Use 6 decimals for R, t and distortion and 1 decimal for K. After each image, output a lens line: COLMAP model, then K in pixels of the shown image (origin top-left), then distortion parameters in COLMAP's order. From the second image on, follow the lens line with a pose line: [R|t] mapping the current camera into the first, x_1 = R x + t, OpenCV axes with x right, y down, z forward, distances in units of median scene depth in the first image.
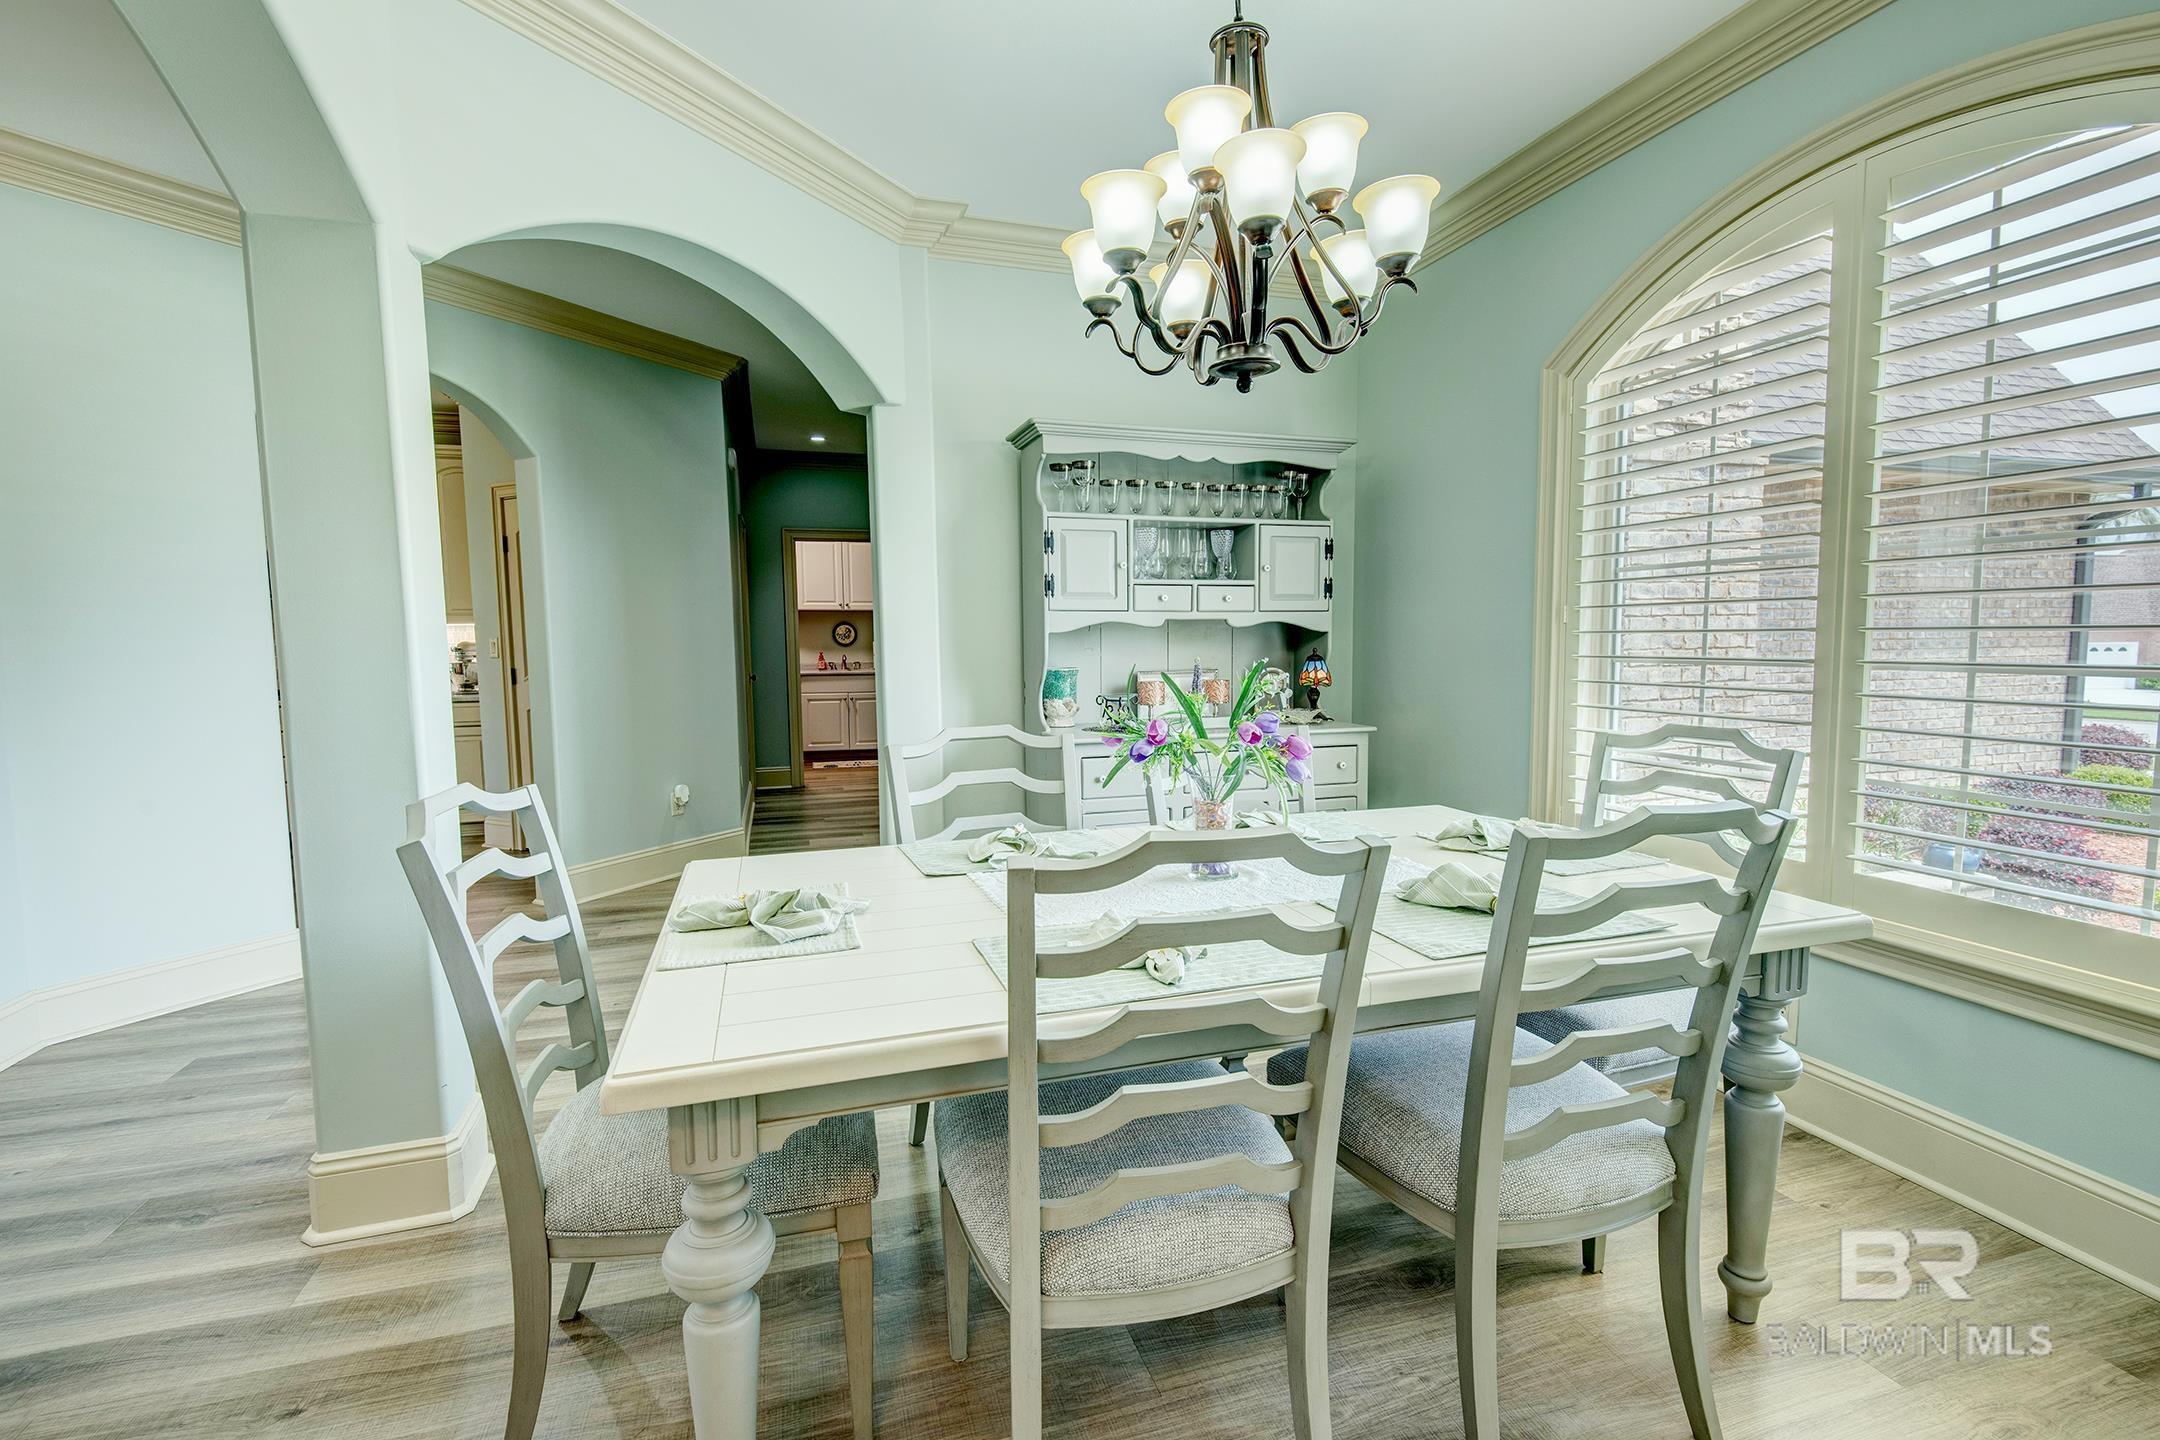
lens RADIAL K [[994.1, 0, 1083.4], [0, 994.1, 722.7], [0, 0, 1]] dist [0.026774, -0.009825]
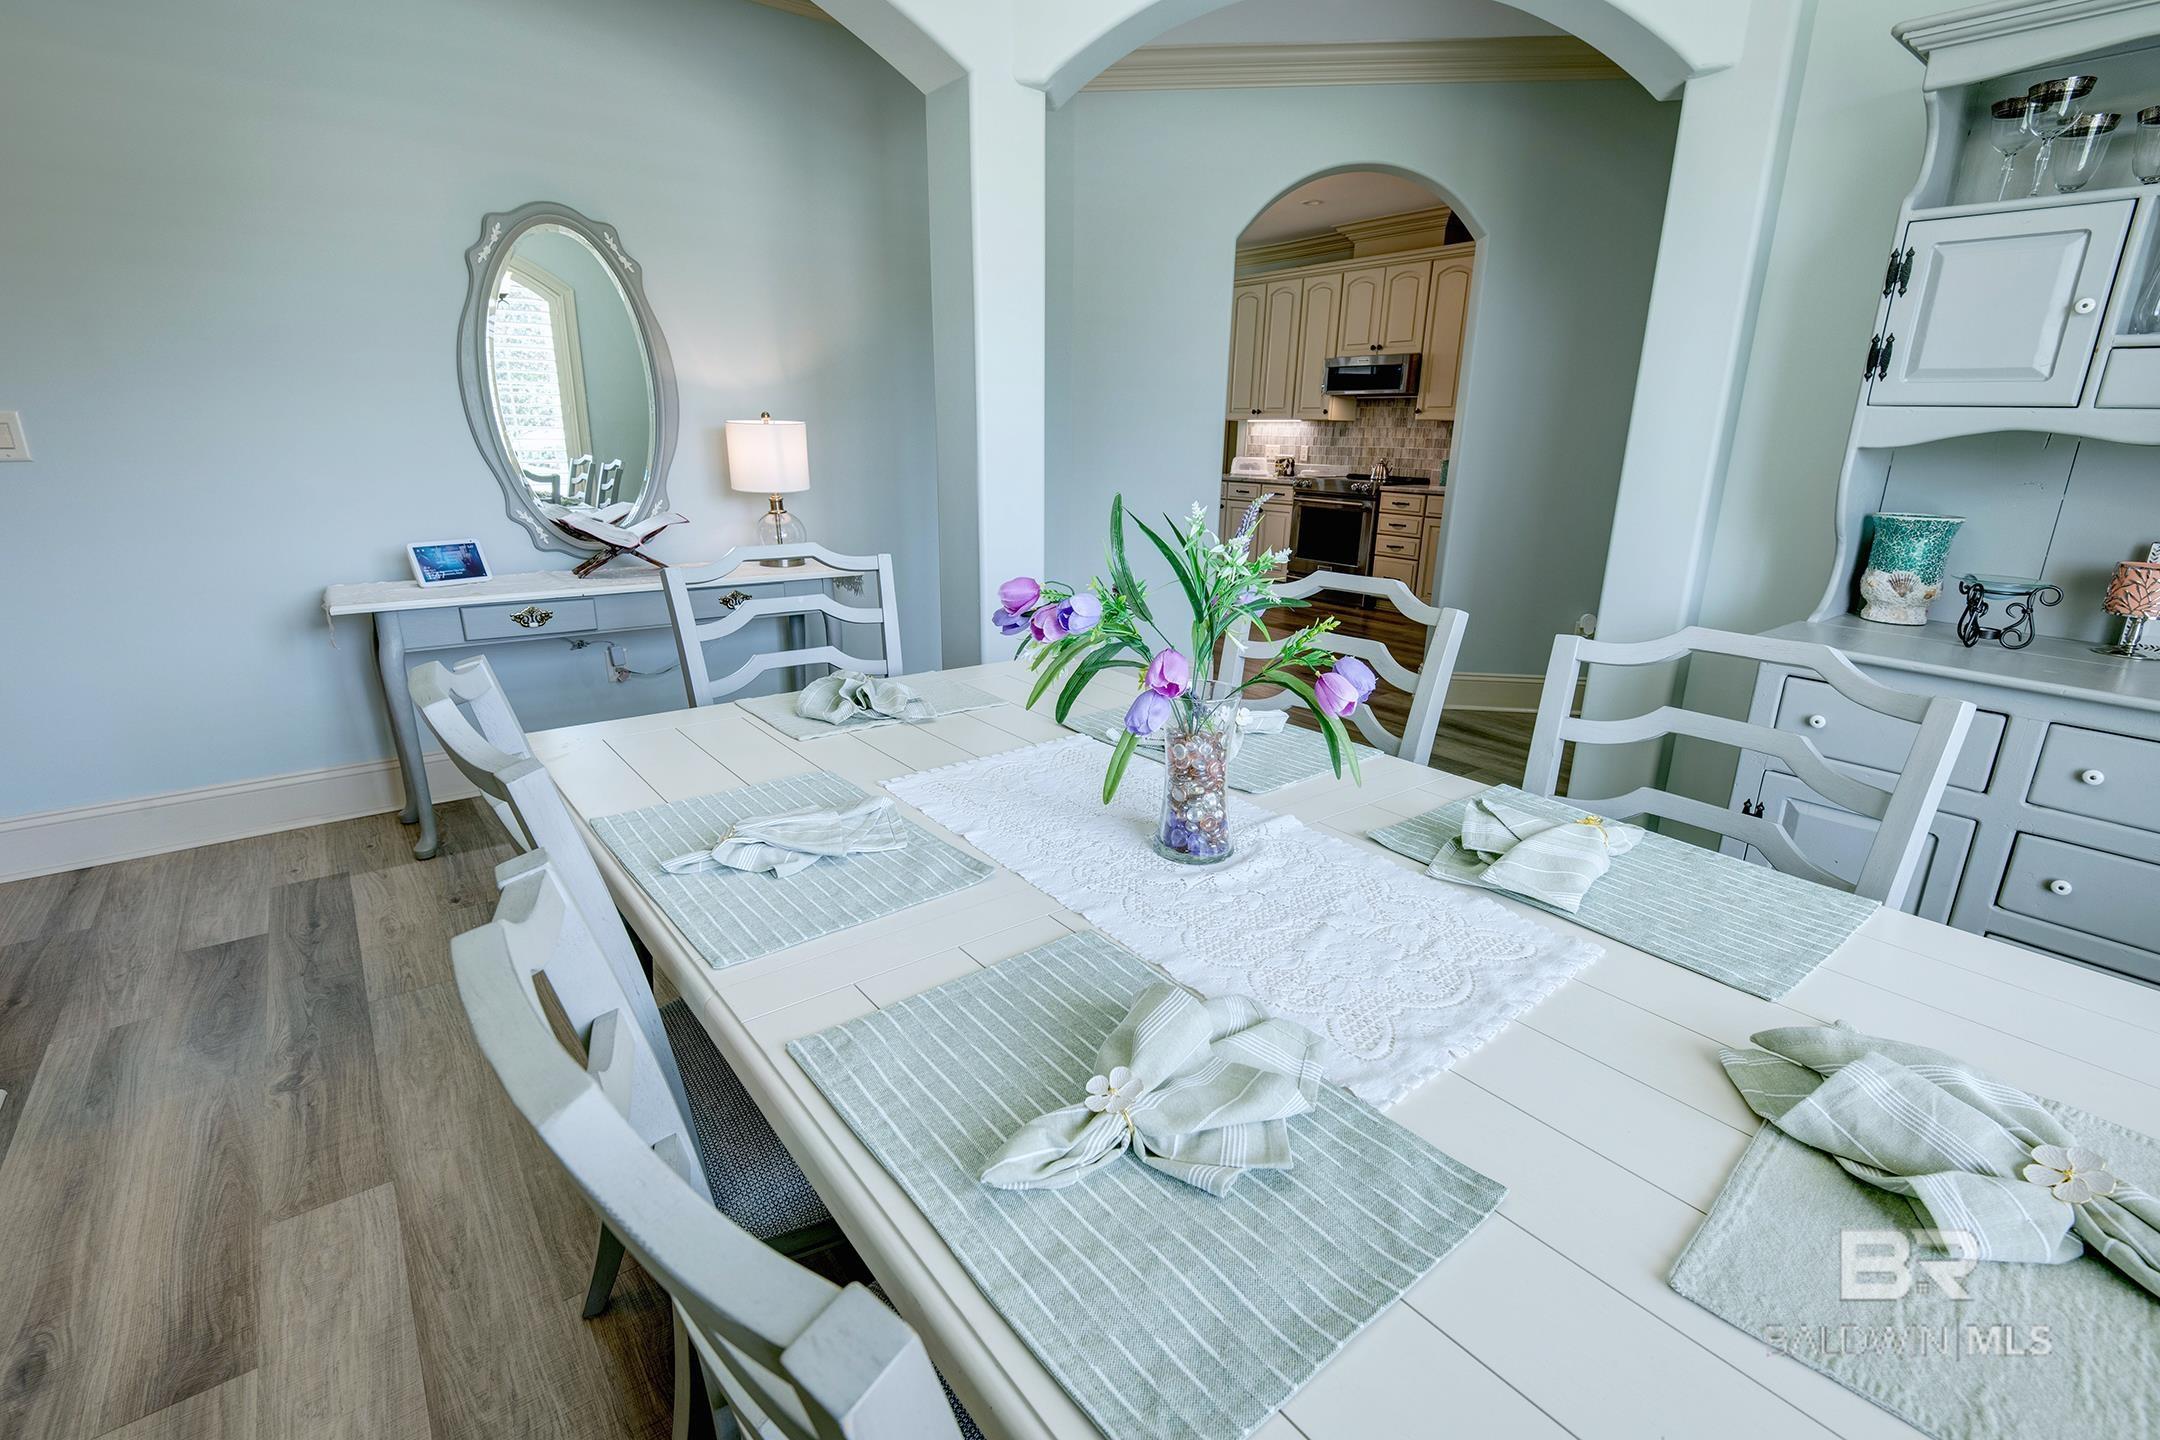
lens RADIAL K [[994.1, 0, 1083.9], [0, 994.1, 715.3], [0, 0, 1]] dist [0.026774, -0.009825]
pose [[0.355829, 0.275480, -0.893027, 0.355134], [-0.108026, 0.961286, 0.253494, -0.042771], [0.928287, 0.006269, 0.371812, 0.390260]]
